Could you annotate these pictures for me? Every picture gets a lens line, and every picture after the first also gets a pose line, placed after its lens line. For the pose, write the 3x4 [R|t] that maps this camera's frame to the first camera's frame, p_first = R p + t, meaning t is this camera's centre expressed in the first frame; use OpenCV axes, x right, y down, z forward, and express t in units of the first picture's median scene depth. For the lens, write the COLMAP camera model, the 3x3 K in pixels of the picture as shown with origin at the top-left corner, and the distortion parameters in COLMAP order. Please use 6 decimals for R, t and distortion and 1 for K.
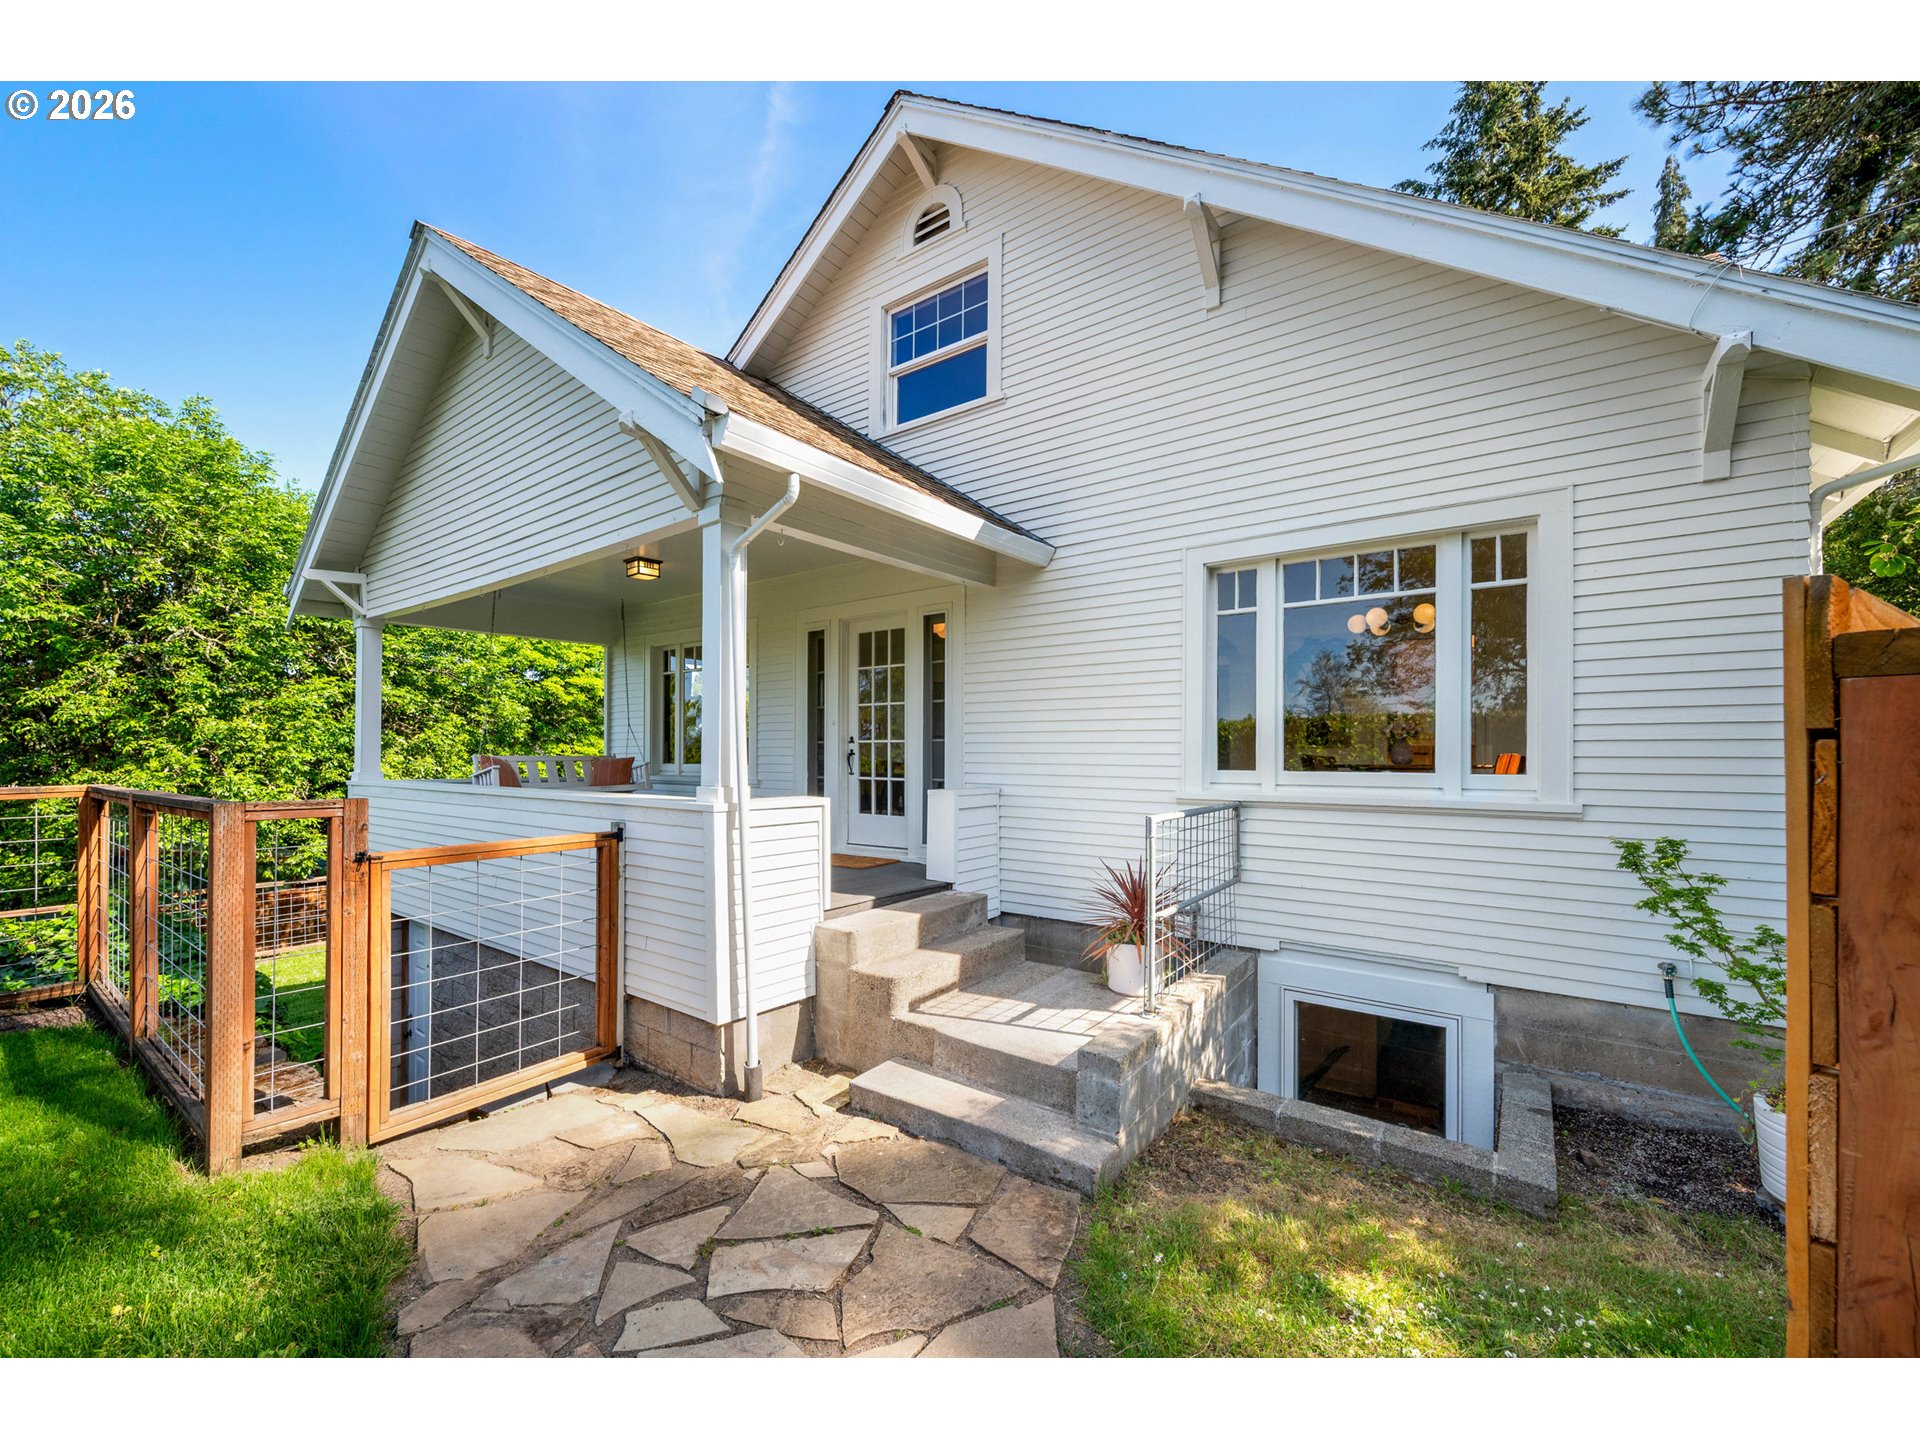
lens RADIAL K [[786.9, 0, 969.3], [0, 786.9, 748.6], [0, 0, 1]] dist [-0.001849, -0.000129]
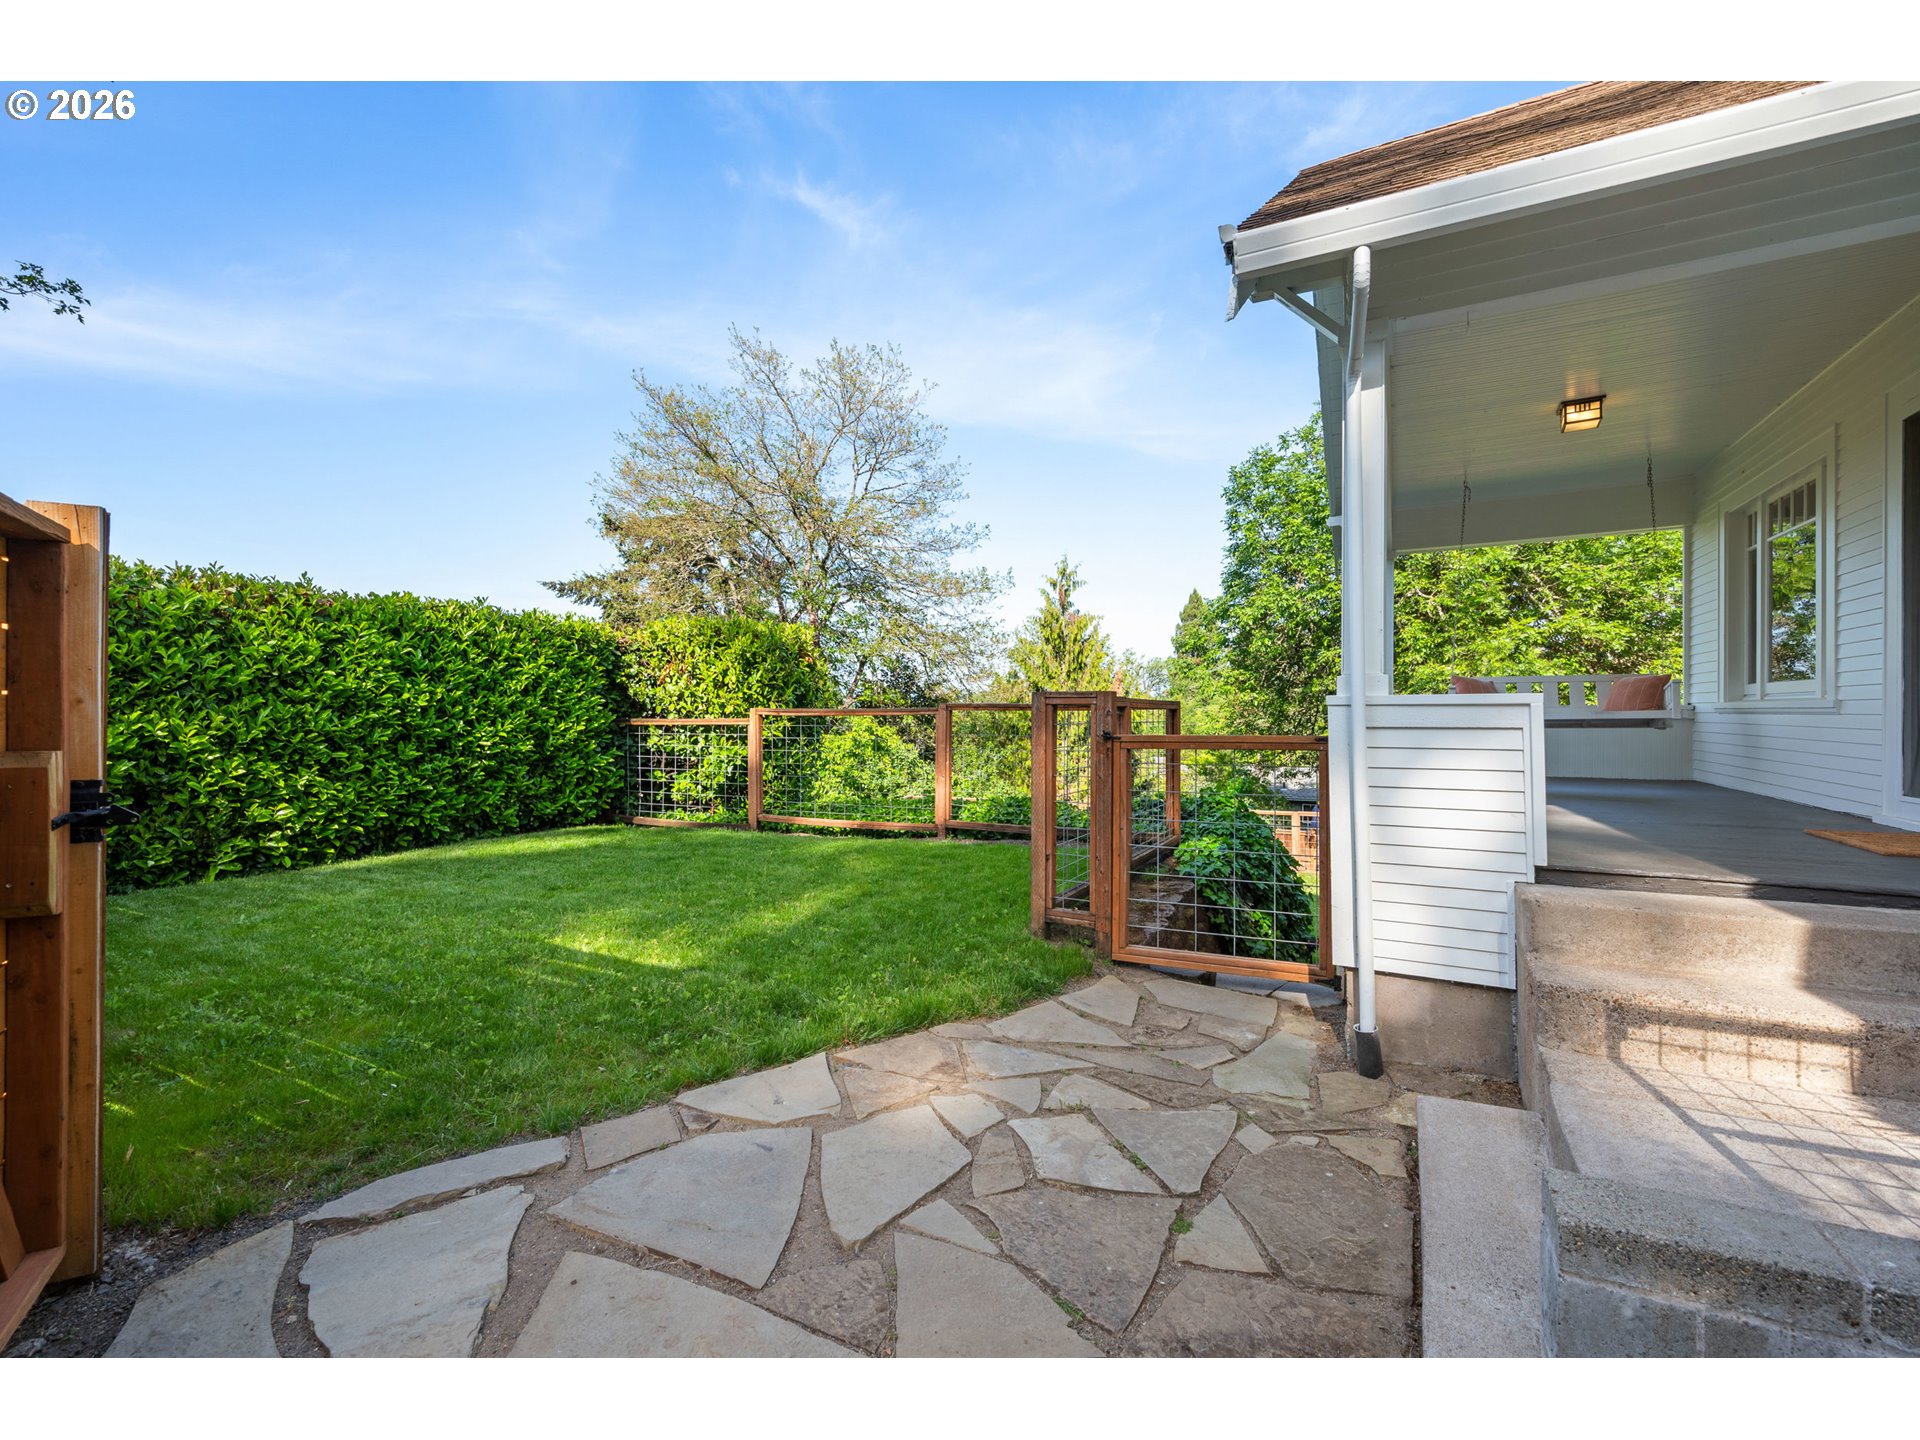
lens RADIAL K [[841.9, 0, 954.2], [0, 841.9, 713.3], [0, 0, 1]] dist [-0.000318, 0.000023]
pose [[0.143462, -0.005602, -0.989640, 0.435459], [0.011025, 0.999931, -0.004062, 0.079917], [0.989594, -0.010328, 0.143514, 0.422445]]
